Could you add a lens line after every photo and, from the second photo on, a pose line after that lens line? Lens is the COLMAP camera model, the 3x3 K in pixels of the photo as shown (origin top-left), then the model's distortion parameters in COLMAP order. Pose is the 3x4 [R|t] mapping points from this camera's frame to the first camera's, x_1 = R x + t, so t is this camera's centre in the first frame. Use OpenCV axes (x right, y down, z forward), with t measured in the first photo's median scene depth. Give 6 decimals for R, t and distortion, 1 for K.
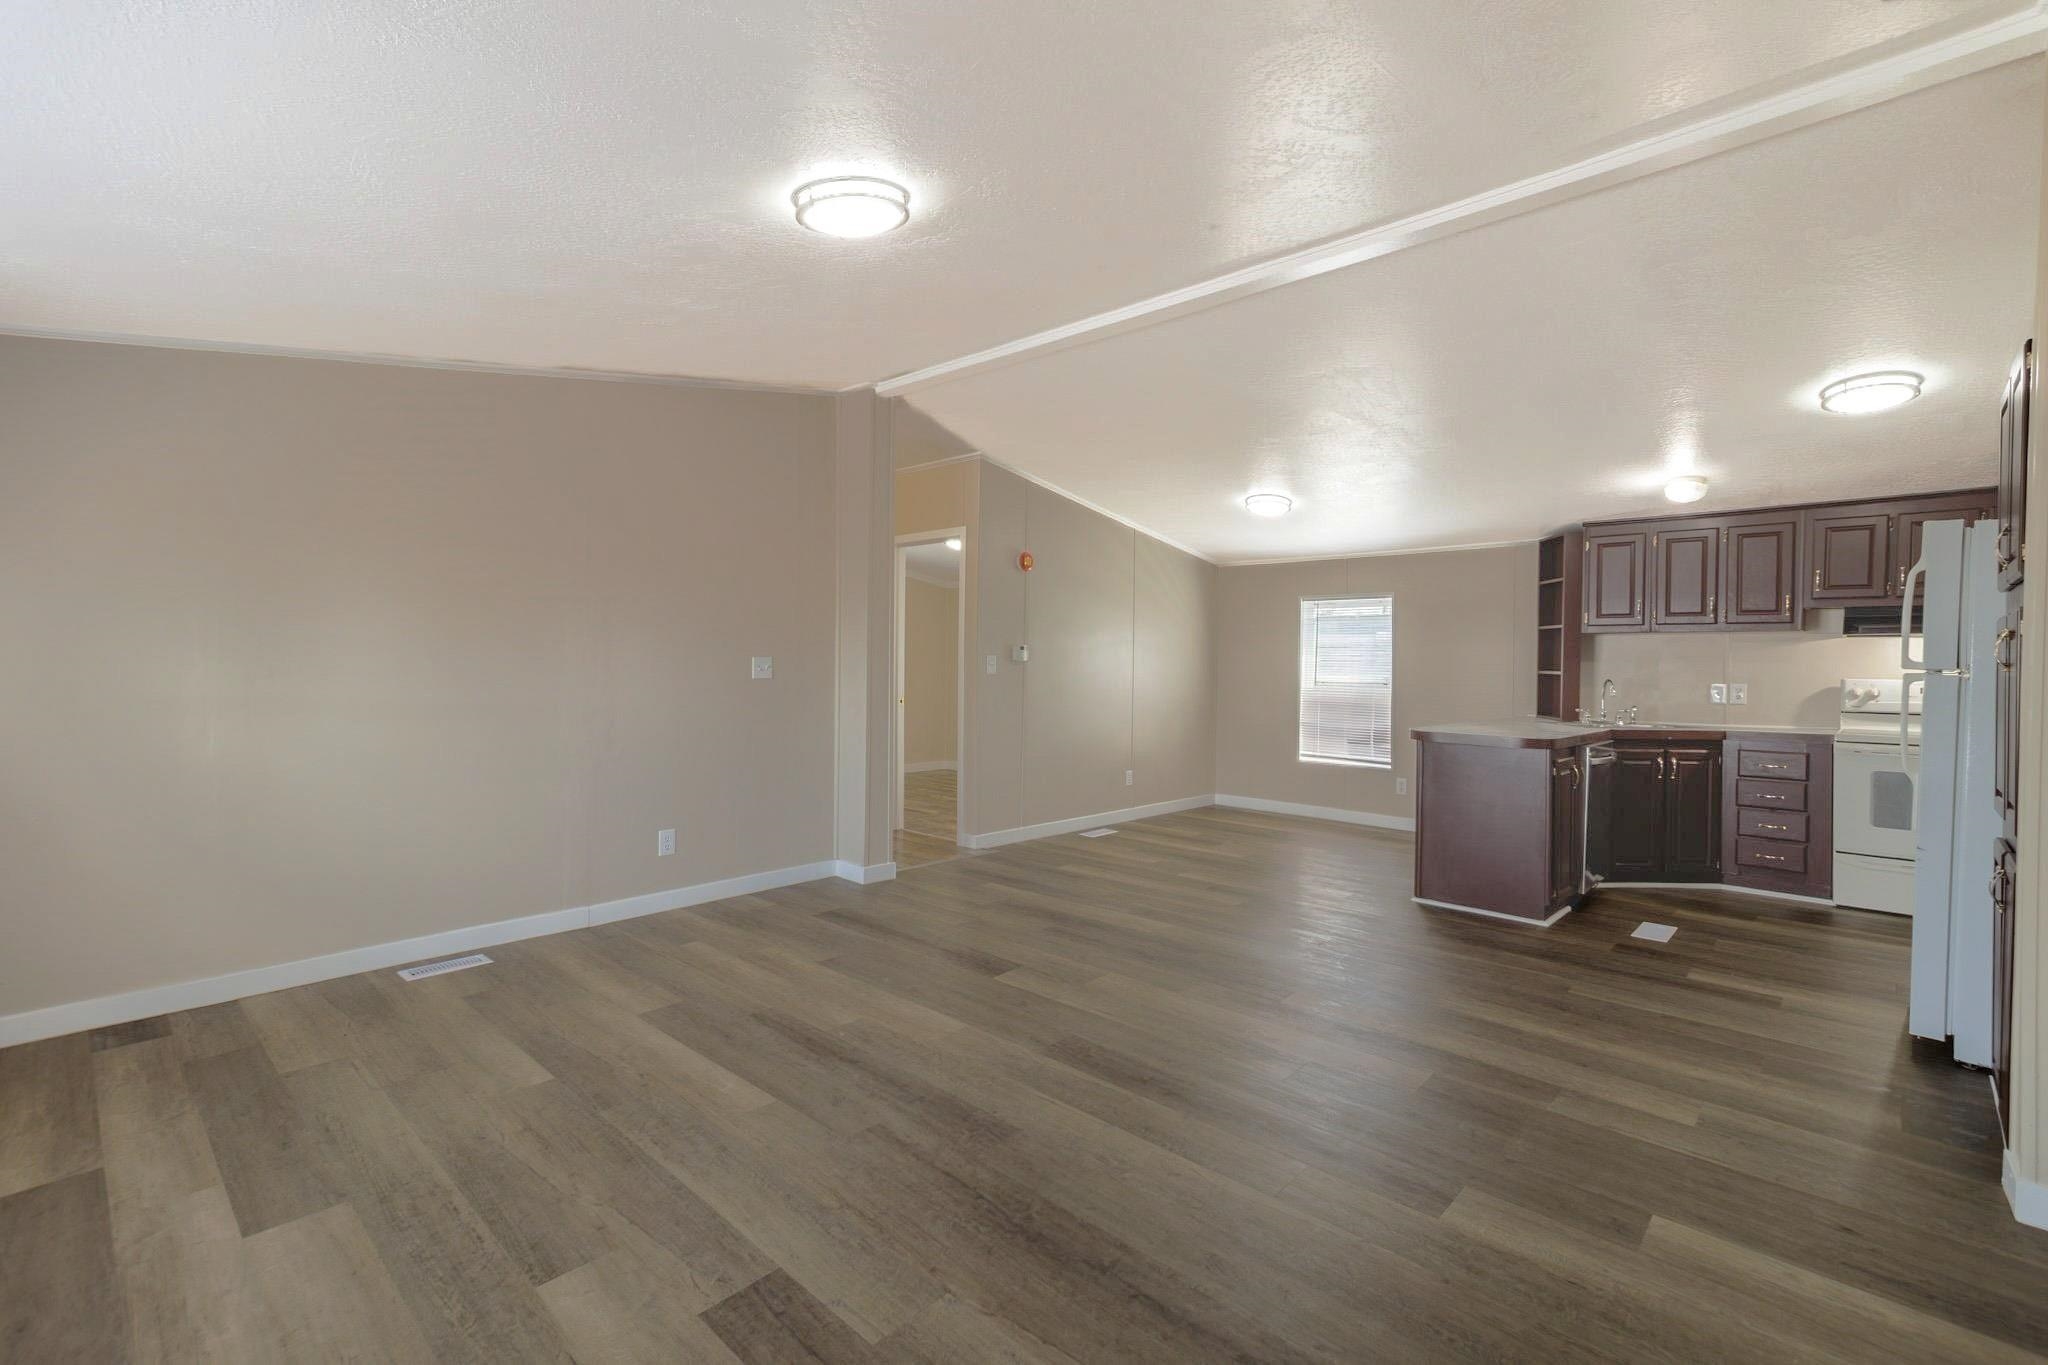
lens RADIAL K [[913.4, 0, 1042.4], [0, 913.4, 667.5], [0, 0, 1]] dist [0.003035, 0.000269]
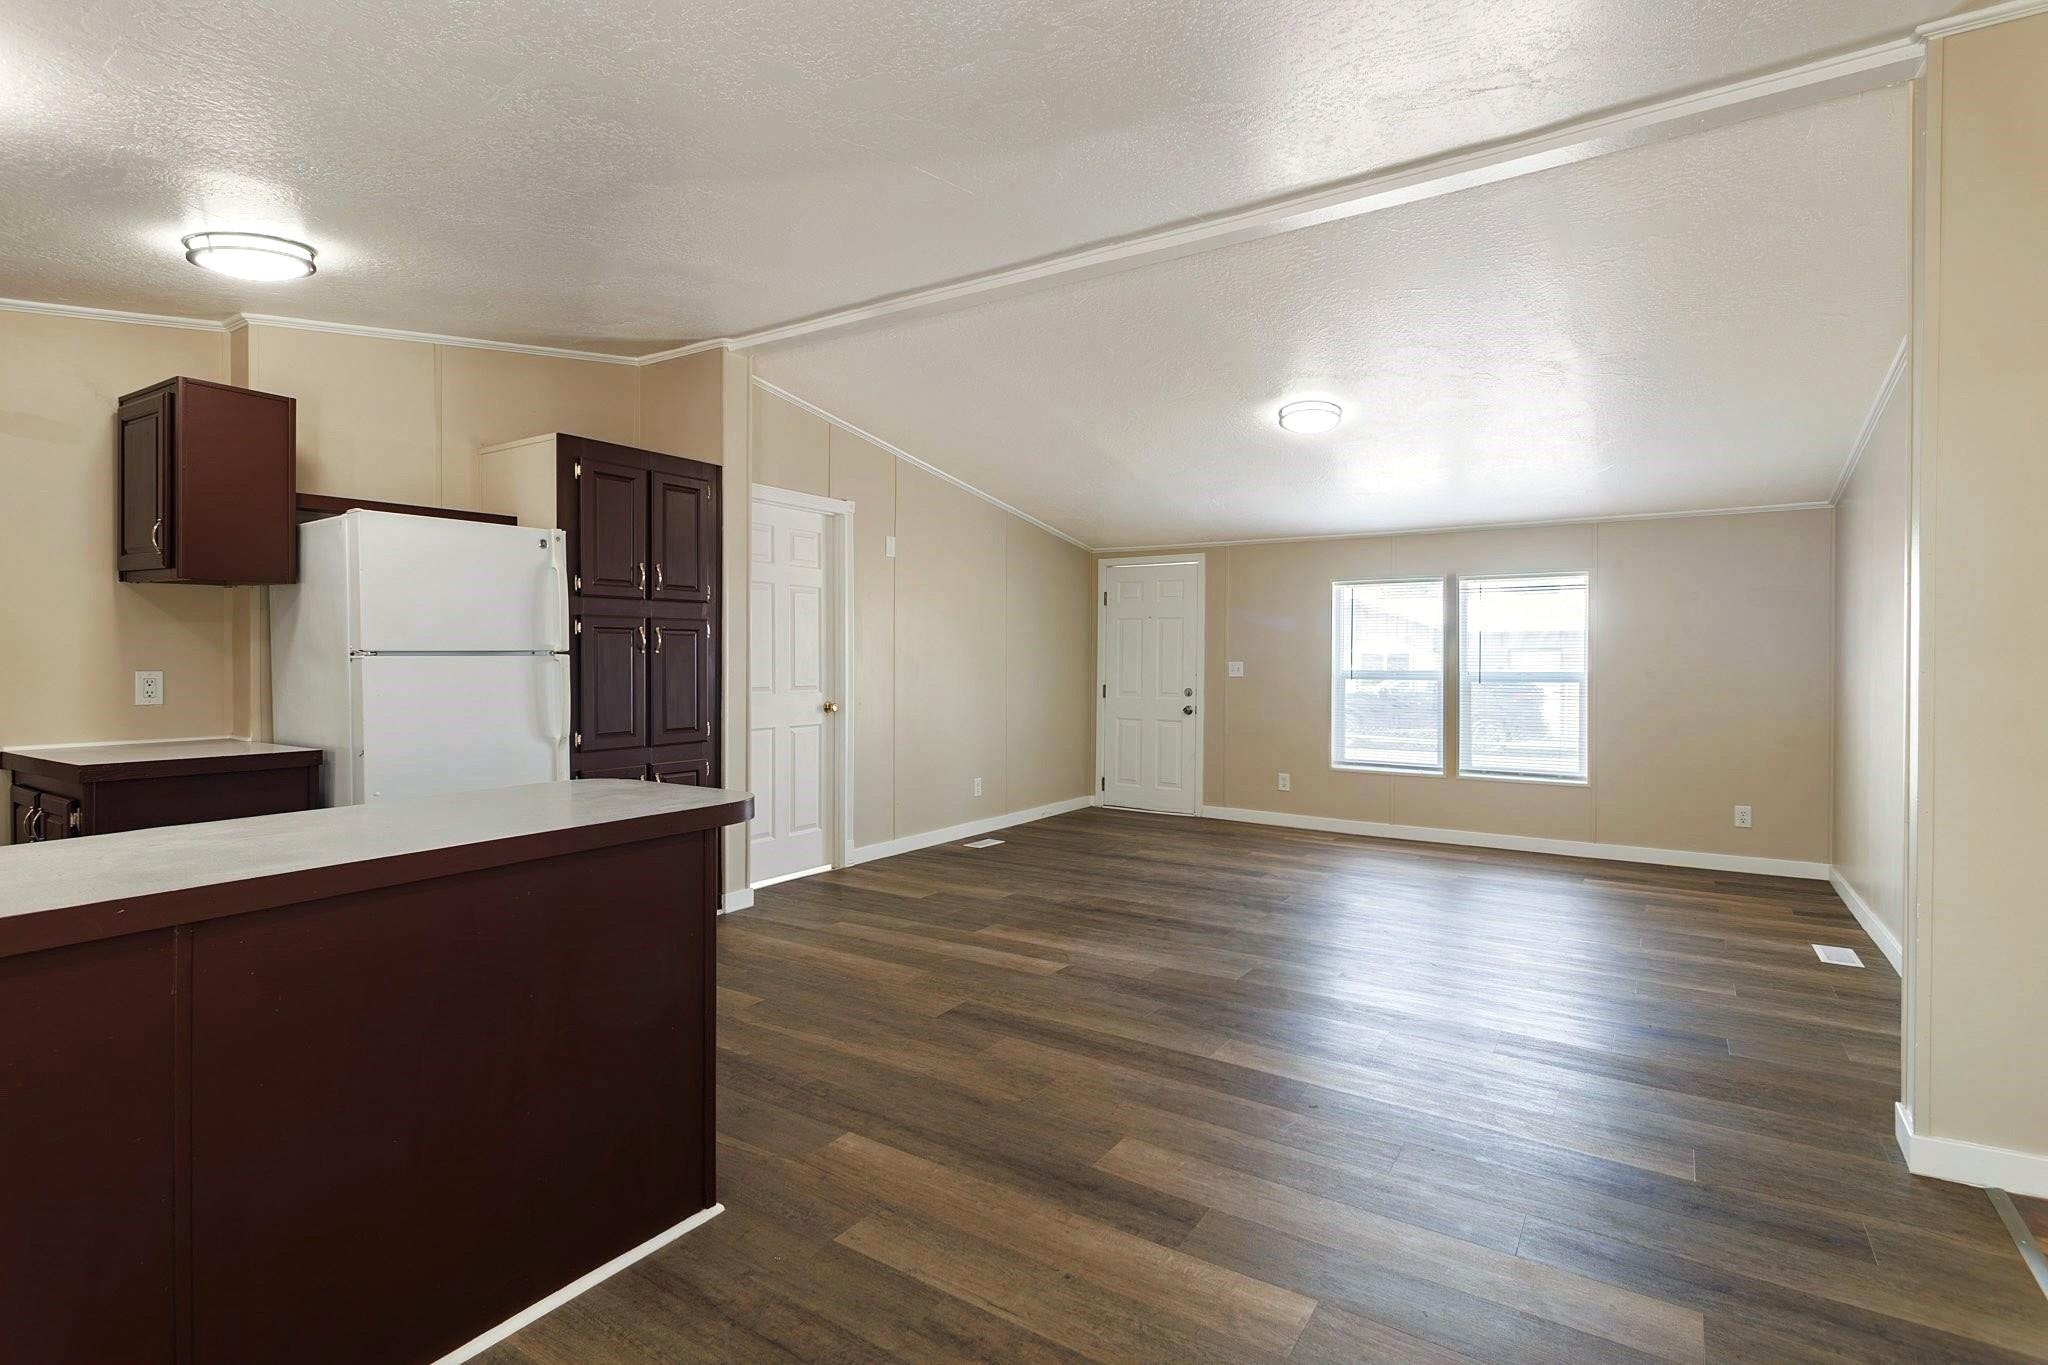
lens RADIAL K [[972.1, 0, 1026.4], [0, 972.1, 669.5], [0, 0, 1]] dist [0.001341, 0.000171]
pose [[-0.987725, -0.014727, -0.155505, 0.329913], [-0.017349, 0.999729, 0.015518, -0.002771], [0.155234, 0.018026, -0.987713, 1.420360]]
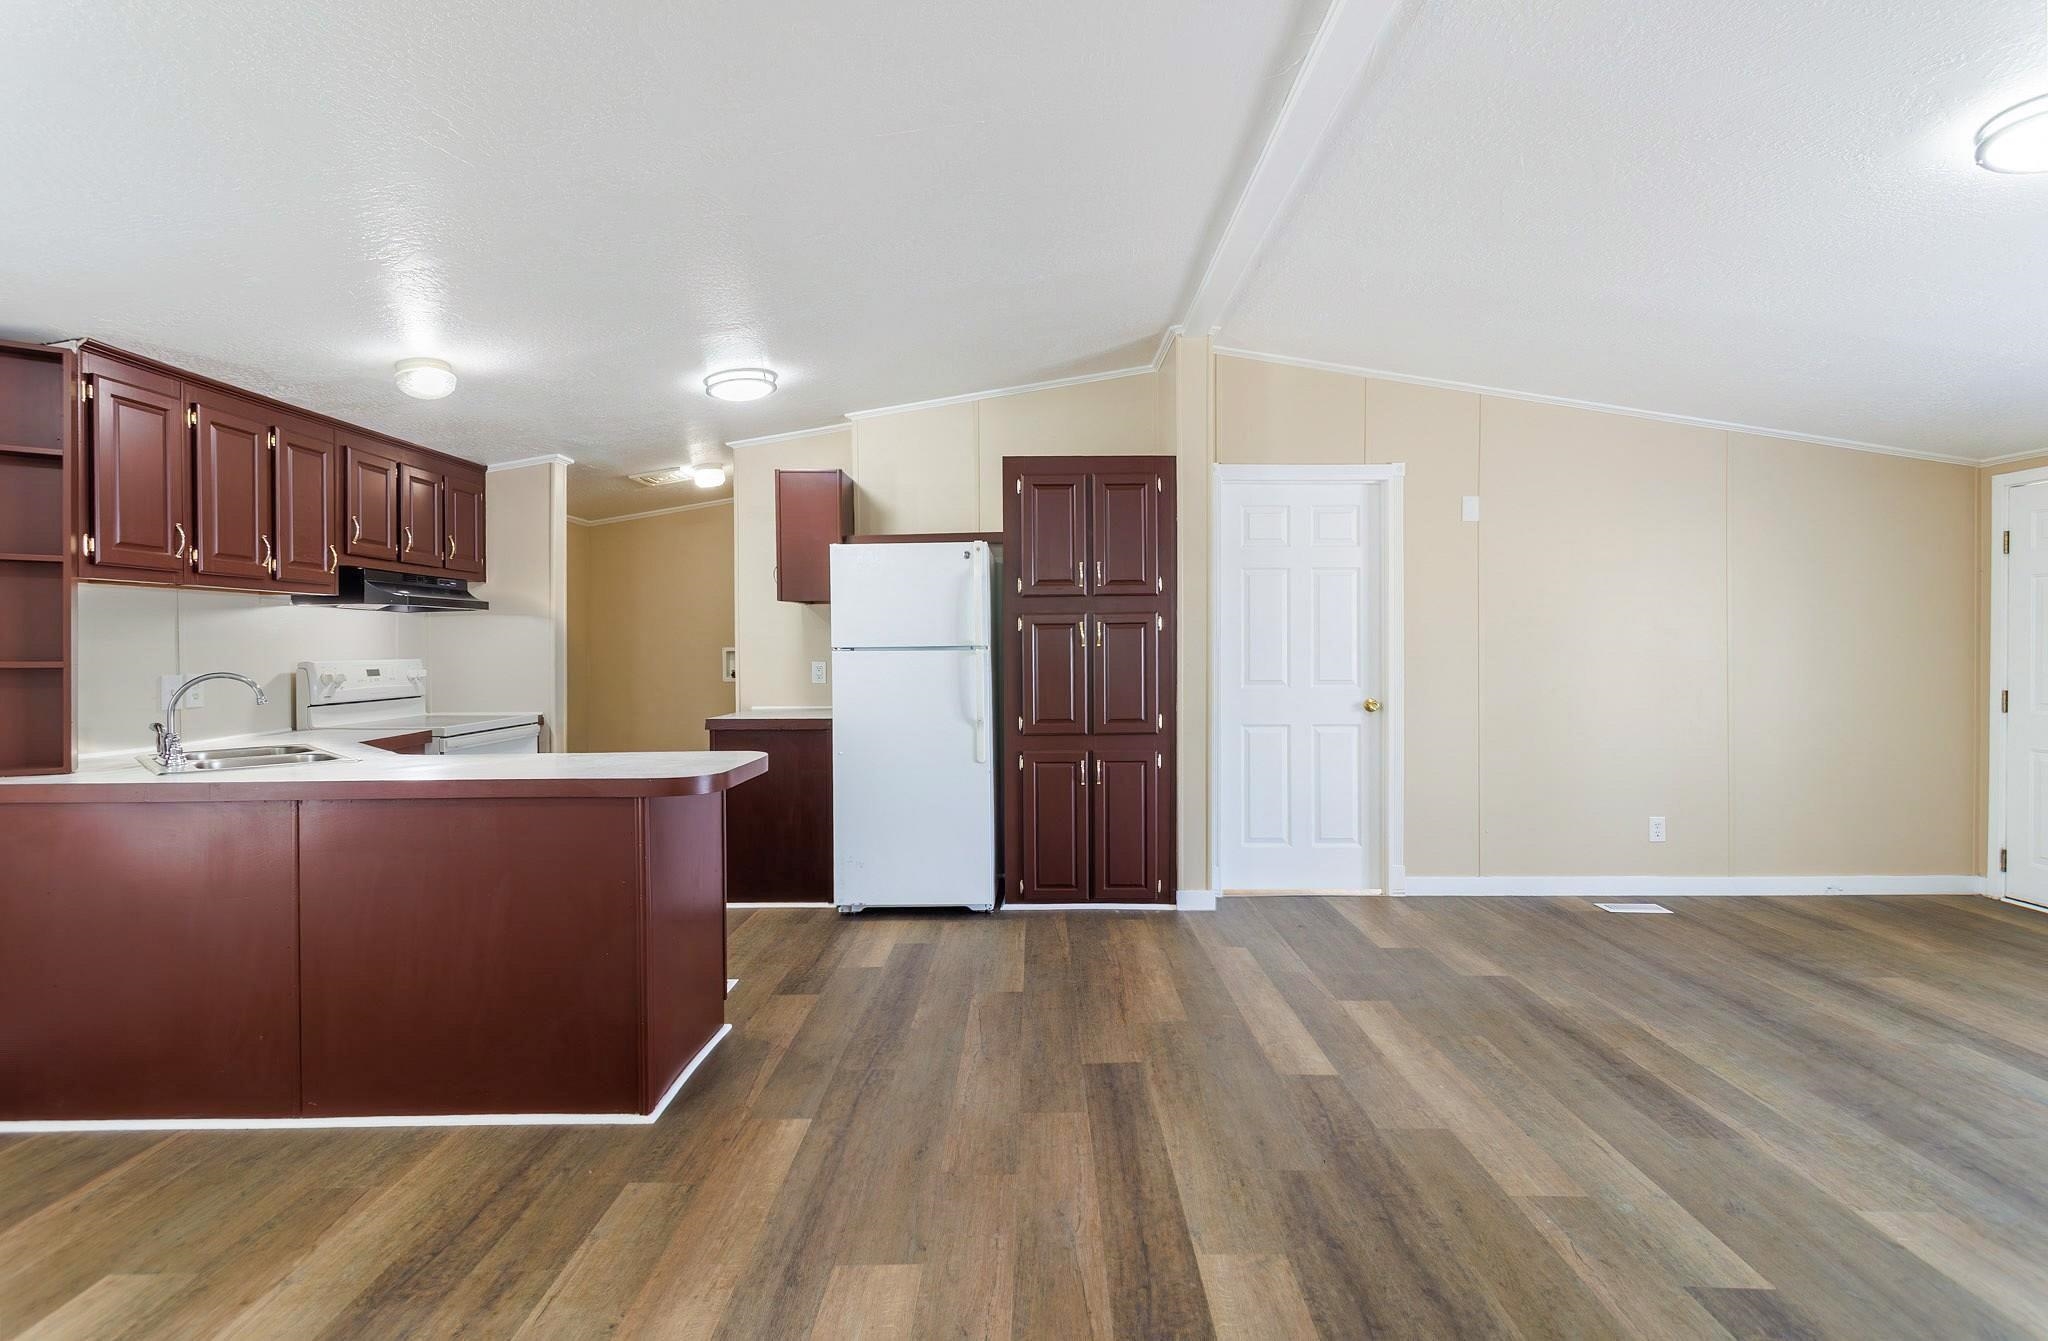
lens RADIAL K [[970.0, 0, 1043.6], [0, 970.0, 651.7], [0, 0, 1]] dist [0.000247, 0.000201]
pose [[-0.675436, -0.011902, 0.737322, -0.120338], [0.000636, 0.999860, 0.016722, -0.008255], [-0.737418, 0.011764, -0.675334, 1.162780]]
